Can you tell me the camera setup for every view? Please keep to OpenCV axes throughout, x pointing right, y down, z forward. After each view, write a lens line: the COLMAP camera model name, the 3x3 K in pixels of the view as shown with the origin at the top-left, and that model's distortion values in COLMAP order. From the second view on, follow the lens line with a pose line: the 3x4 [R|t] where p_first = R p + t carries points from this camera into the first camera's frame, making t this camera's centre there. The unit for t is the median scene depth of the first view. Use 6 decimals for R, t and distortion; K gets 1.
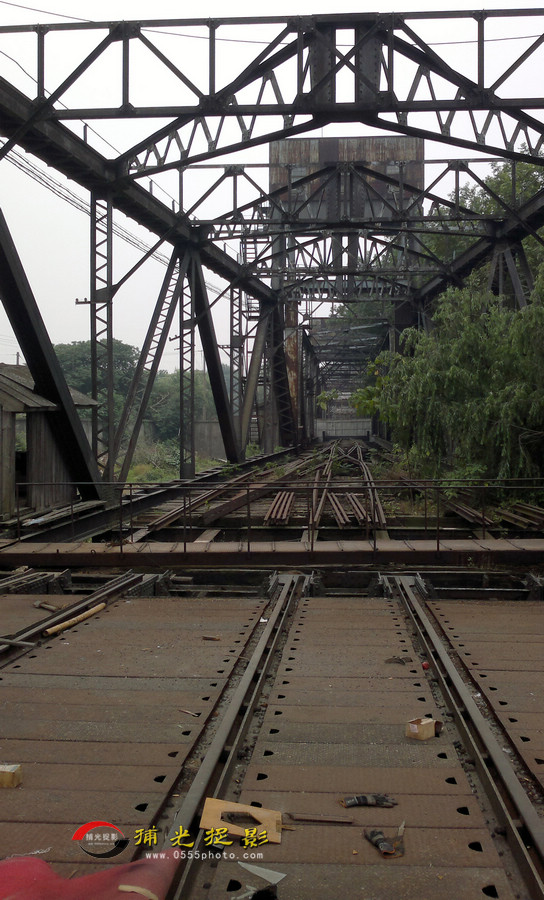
lens RADIAL K [[1025.4, 0, 273.7], [0, 1025.4, 449.9], [0, 0, 1]] dist [-0.009296, 0.000000]
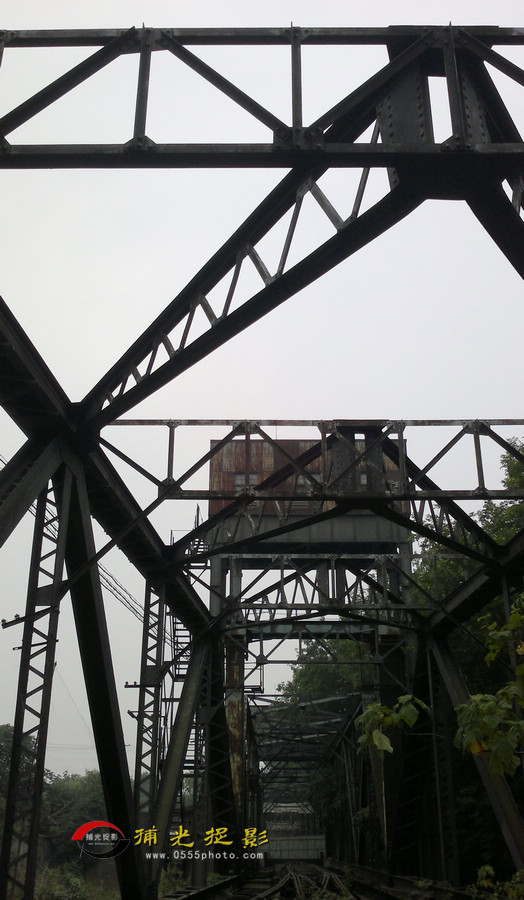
lens RADIAL K [[864.0, 0, 256.0], [0, 864.0, 444.2], [0, 0, 1]] dist [-0.034780, 0.000000]
pose [[0.998080, 0.028668, 0.054903, -0.006735], [-0.000884, 0.892934, -0.450188, -0.002391], [-0.061931, 0.449275, 0.891245, 0.445705]]
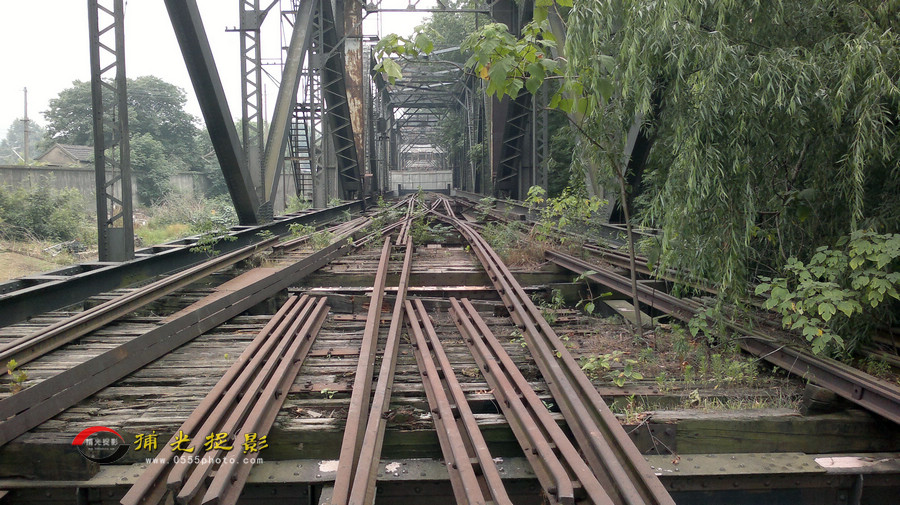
lens RADIAL K [[826.4, 0, 452.6], [0, 826.4, 247.8], [0, 0, 1]] dist [0.007924, 0.000000]
pose [[0.993763, -0.011564, 0.110910, 0.023034], [0.006089, 0.998752, 0.049575, 0.003079], [-0.111345, -0.048590, 0.992593, 0.447453]]
